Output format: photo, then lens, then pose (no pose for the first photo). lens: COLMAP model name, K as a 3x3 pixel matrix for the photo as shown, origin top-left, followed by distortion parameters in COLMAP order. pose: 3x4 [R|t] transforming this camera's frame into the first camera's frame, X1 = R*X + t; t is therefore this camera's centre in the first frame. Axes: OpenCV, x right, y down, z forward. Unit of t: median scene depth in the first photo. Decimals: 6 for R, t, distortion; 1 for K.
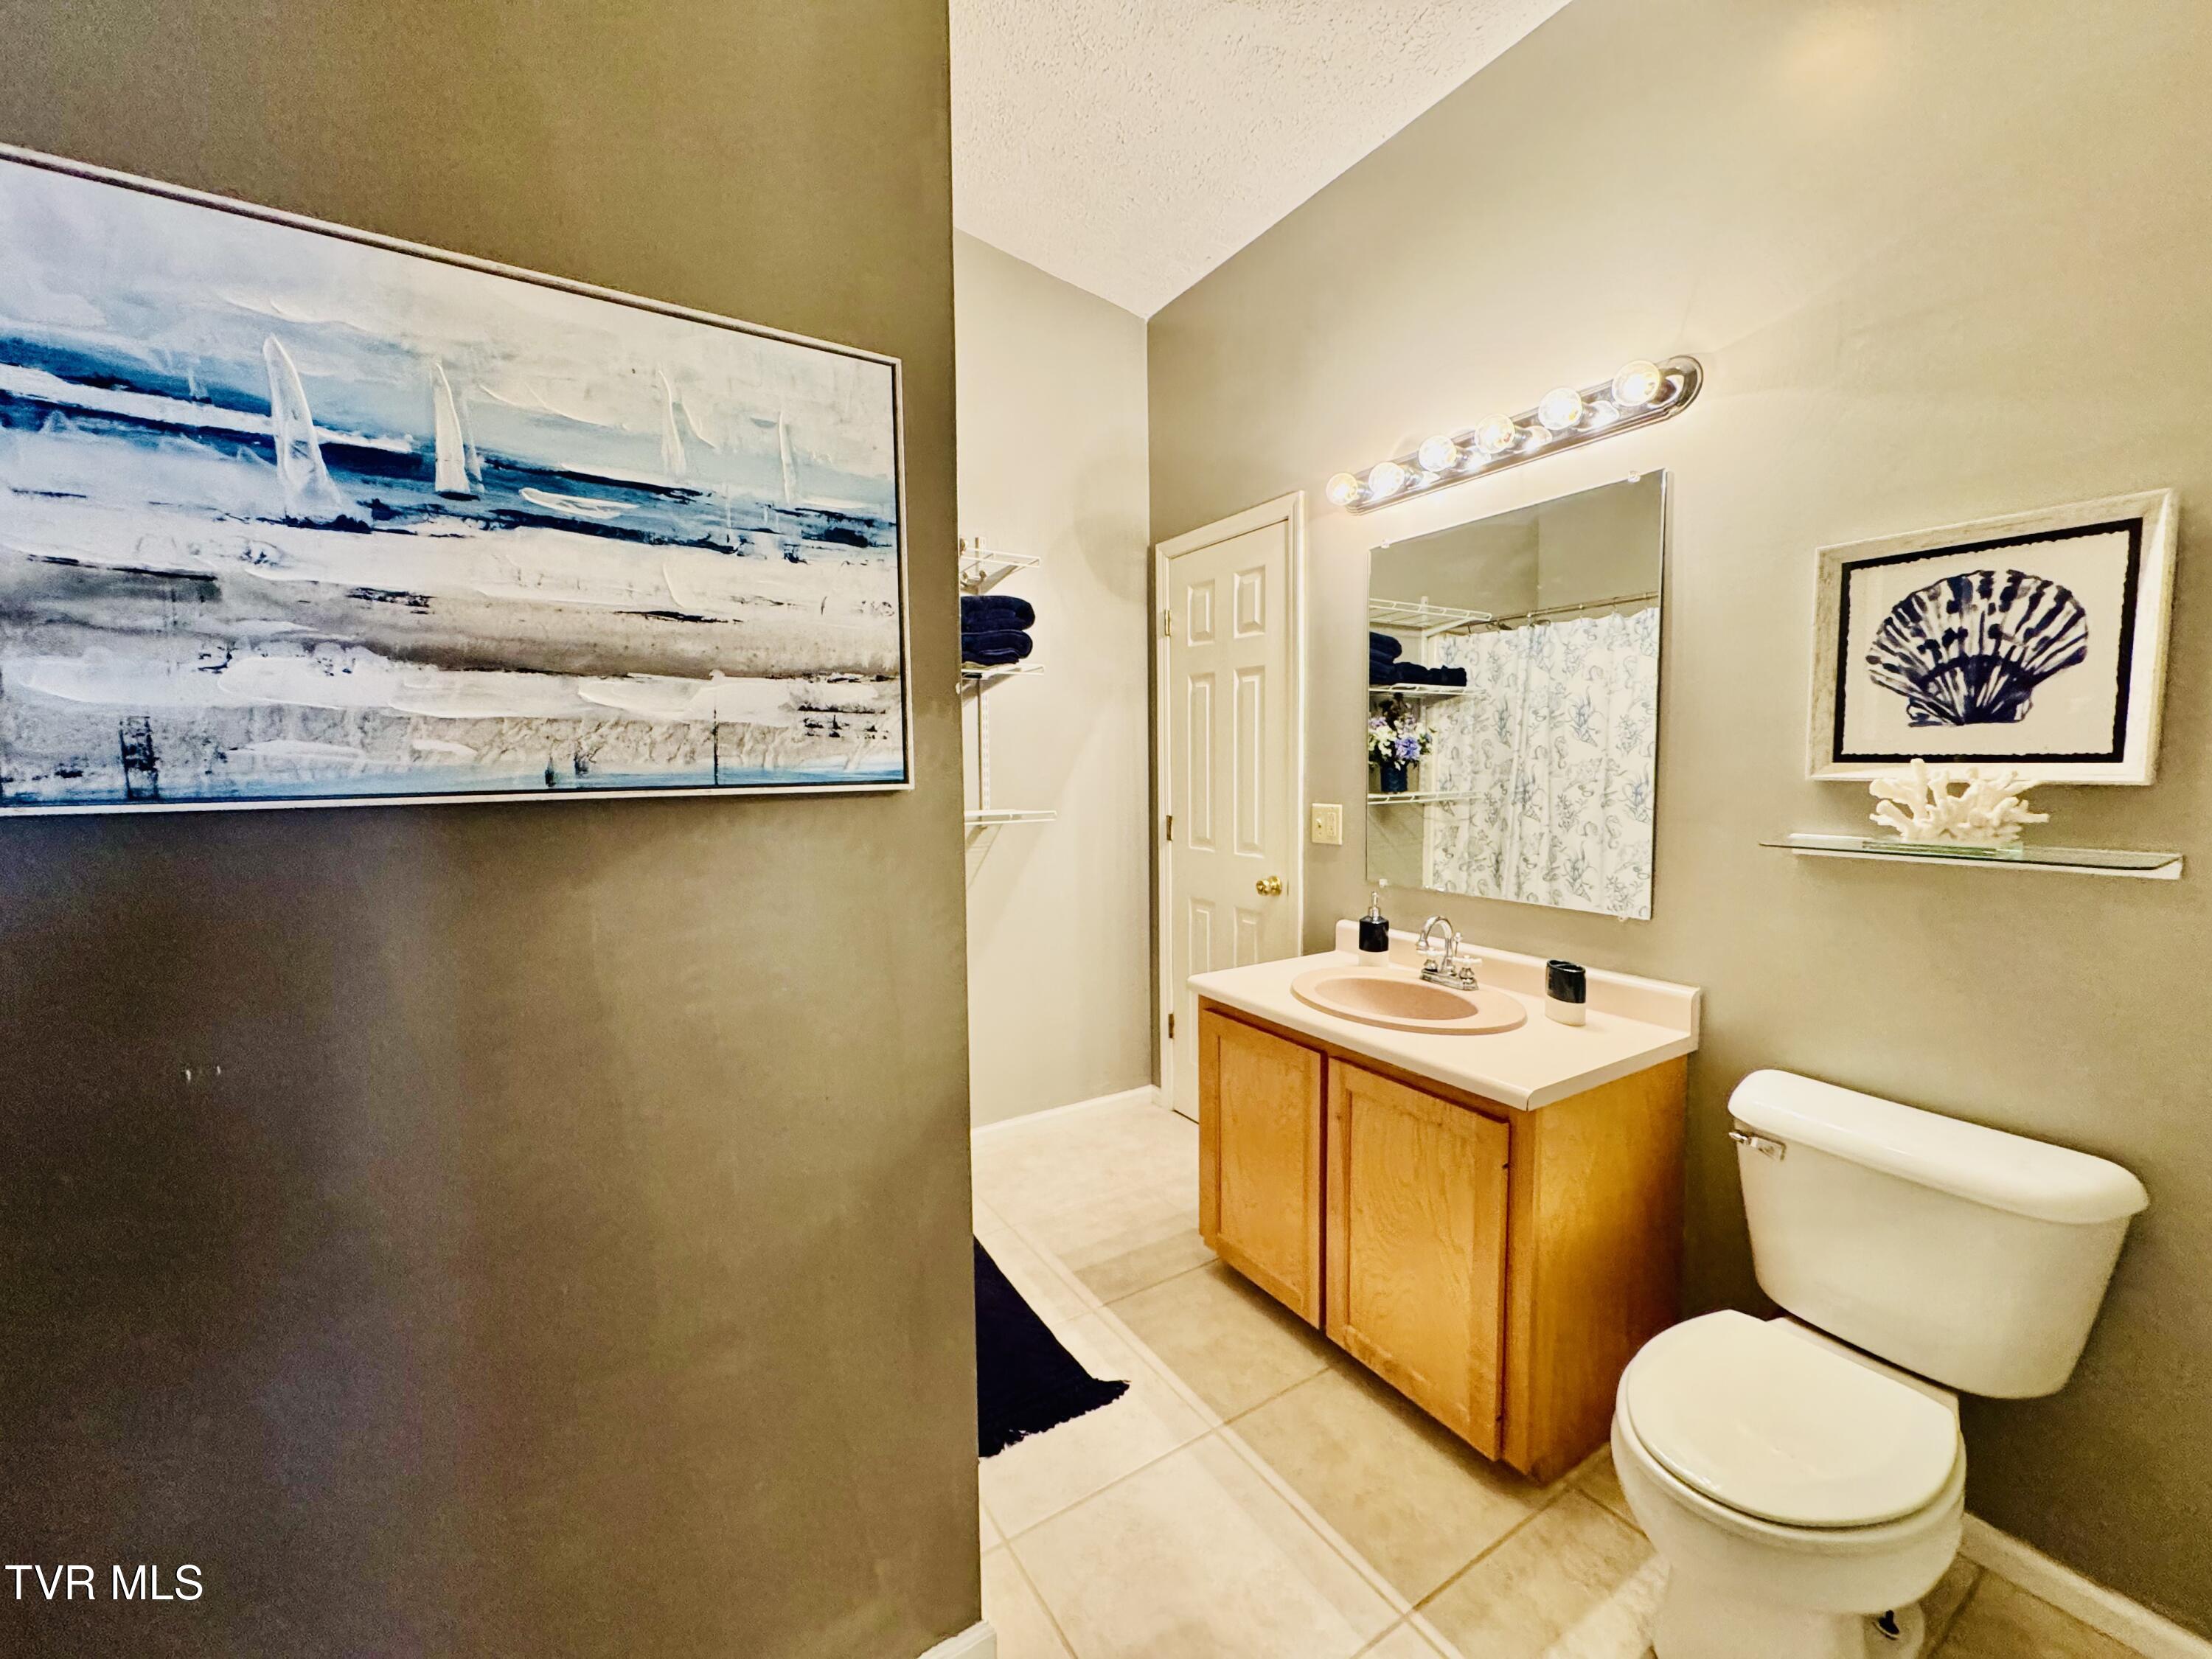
lens RADIAL K [[880.9, 0, 1106.0], [0, 880.9, 829.5], [0, 0, 1]] dist [-0.000764, -0.000013]
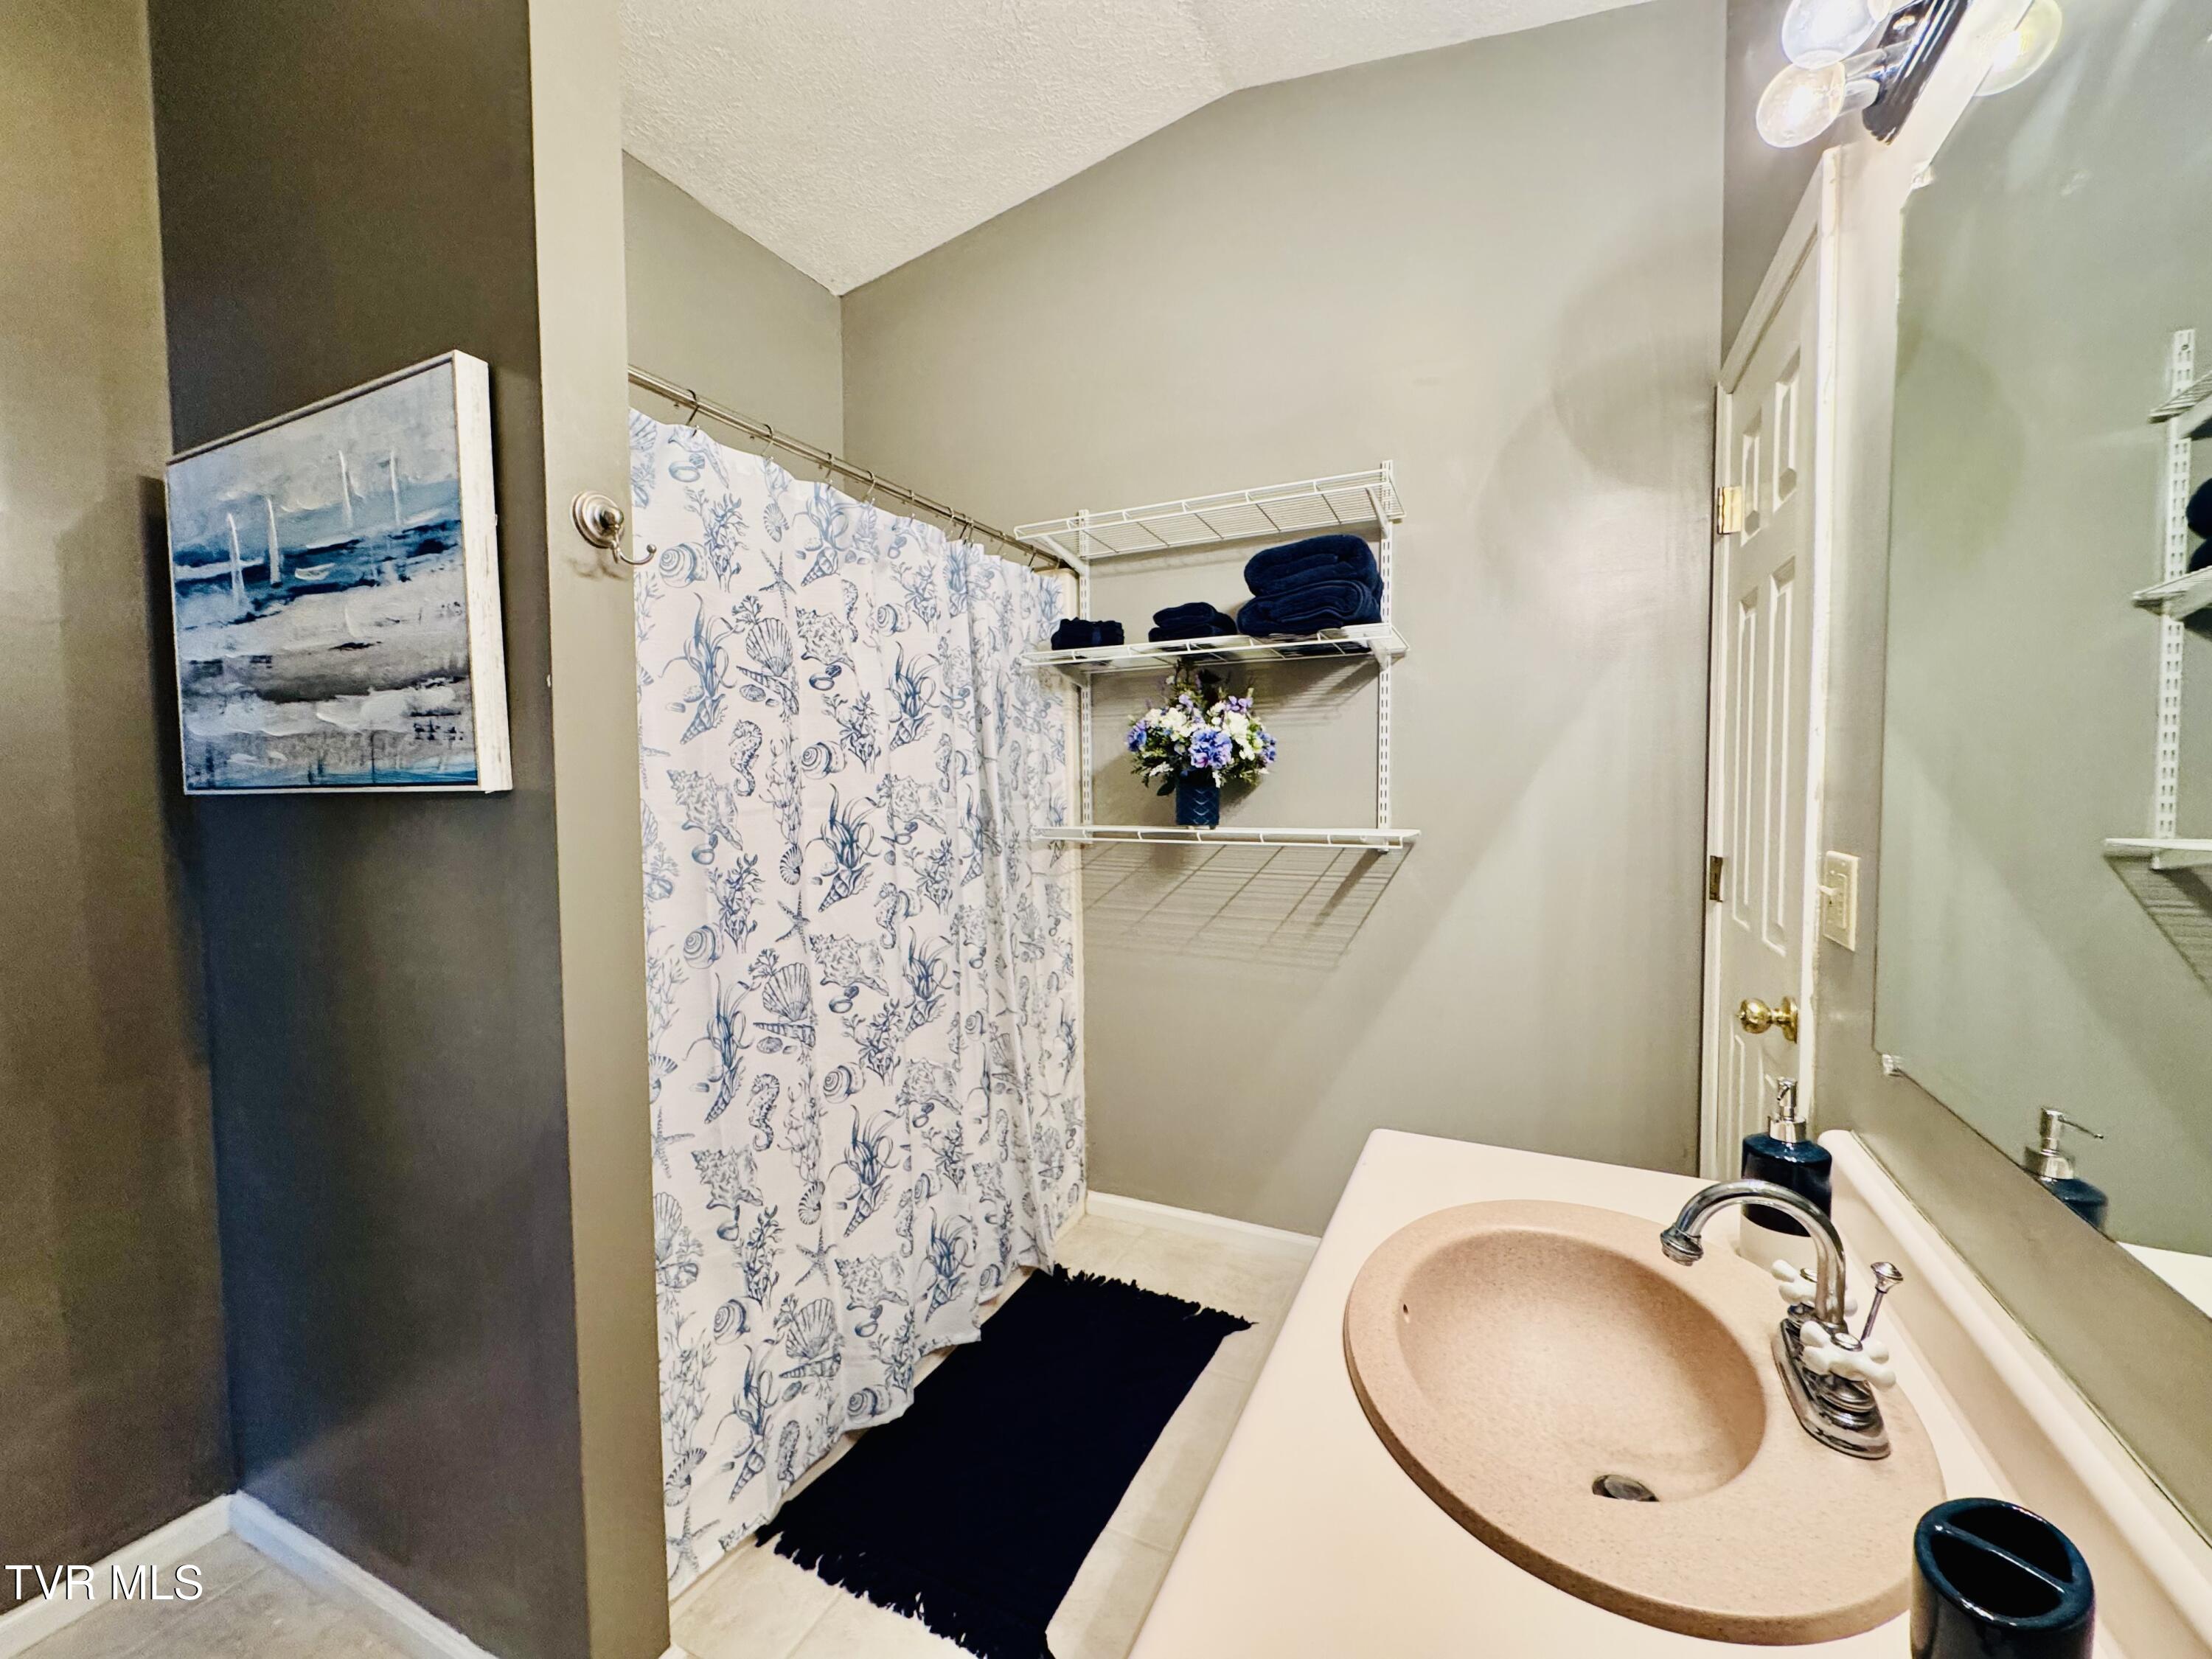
lens RADIAL K [[880.9, 0, 1106.0], [0, 880.9, 829.5], [0, 0, 1]] dist [-0.000764, -0.000013]
pose [[0.531705, 0.051407, -0.845368, 1.067307], [-0.059094, 0.997975, 0.023519, -0.073753], [0.844865, 0.037451, 0.533666, 1.180934]]
